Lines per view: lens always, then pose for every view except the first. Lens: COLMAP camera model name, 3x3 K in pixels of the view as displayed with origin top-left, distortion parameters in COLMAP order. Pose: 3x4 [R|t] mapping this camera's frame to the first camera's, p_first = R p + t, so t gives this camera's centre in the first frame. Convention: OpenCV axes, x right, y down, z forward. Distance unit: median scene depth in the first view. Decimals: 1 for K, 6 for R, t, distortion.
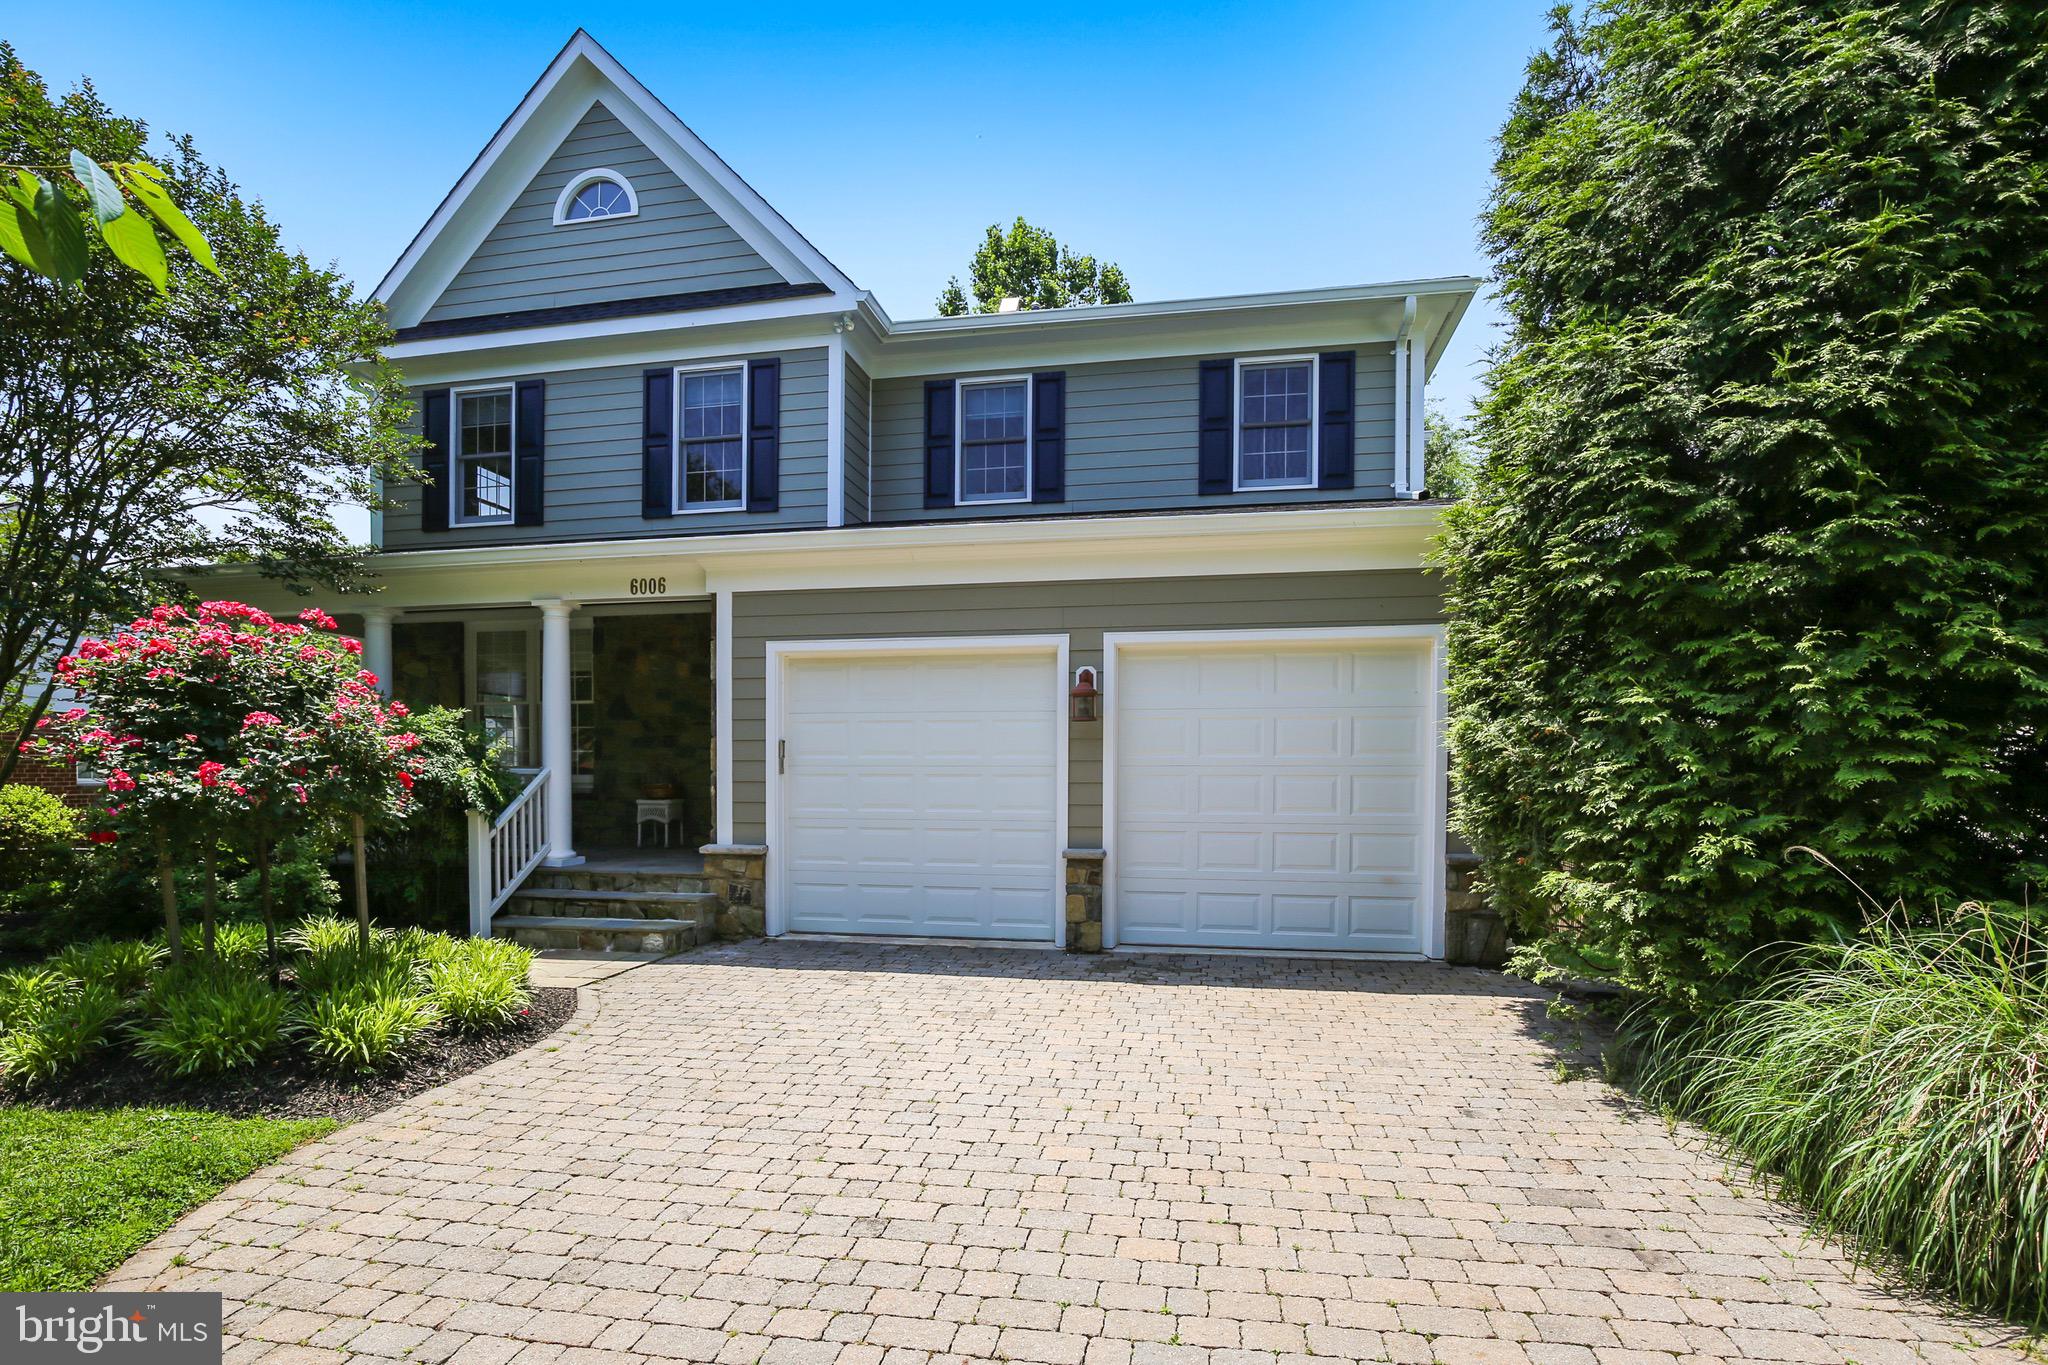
lens RADIAL K [[945.0, 0, 996.9], [0, 945.0, 792.8], [0, 0, 1]] dist [-0.029571, -0.000148]
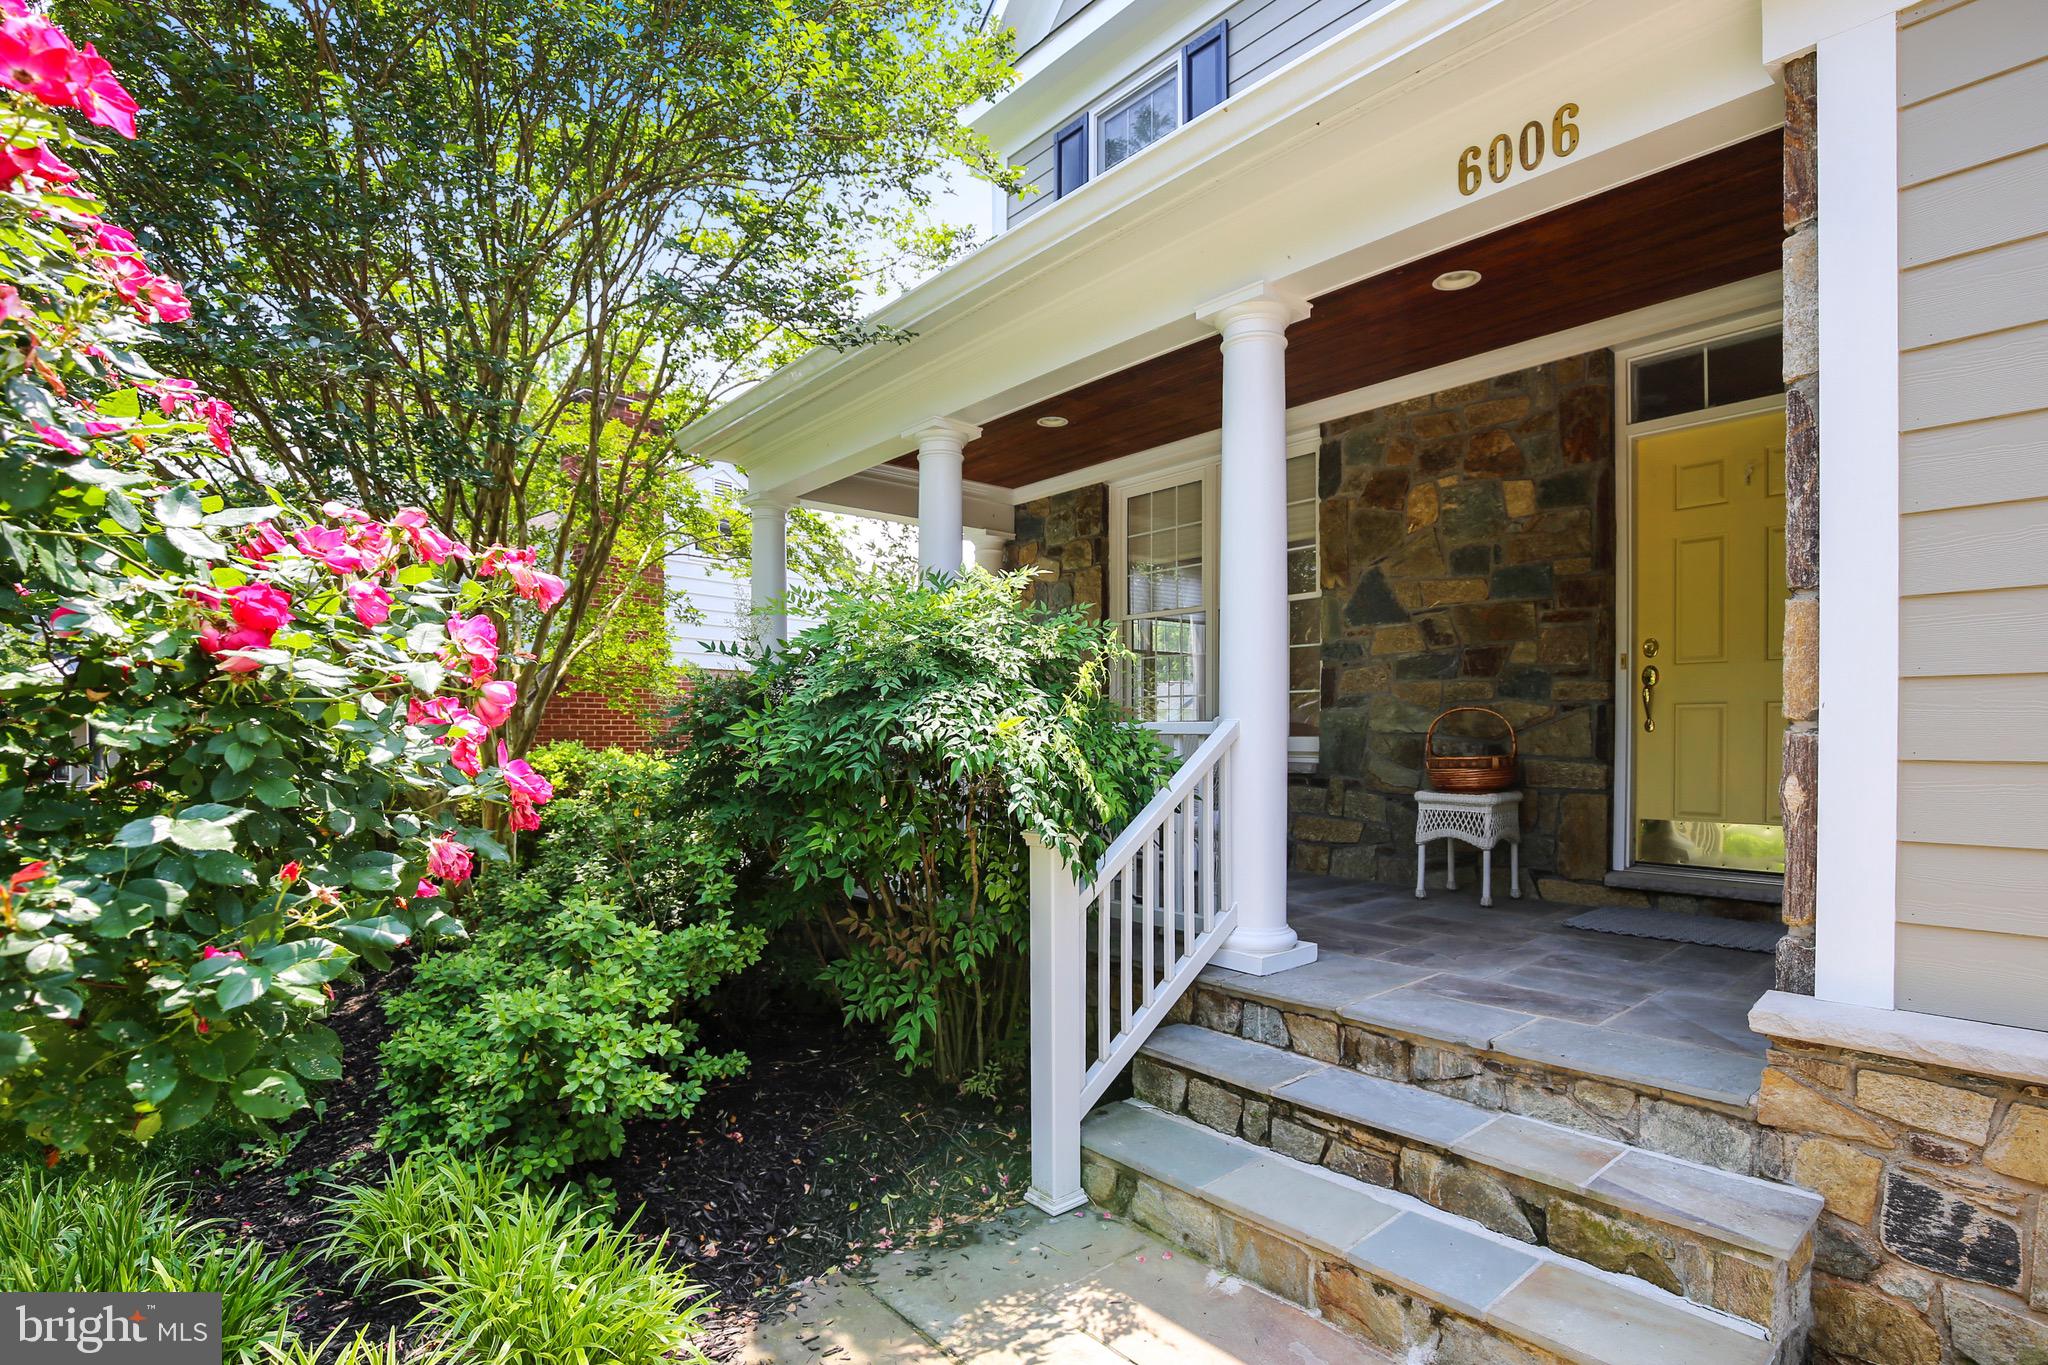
lens RADIAL K [[945.0, 0, 1052.5], [0, 945.0, 742.9], [0, 0, 1]] dist [-0.029571, -0.000148]
pose [[0.798987, 0.002385, -0.601344, -0.309890], [-0.009729, 0.999913, -0.008962, -0.012601], [0.601270, 0.013011, 0.798940, 0.659288]]
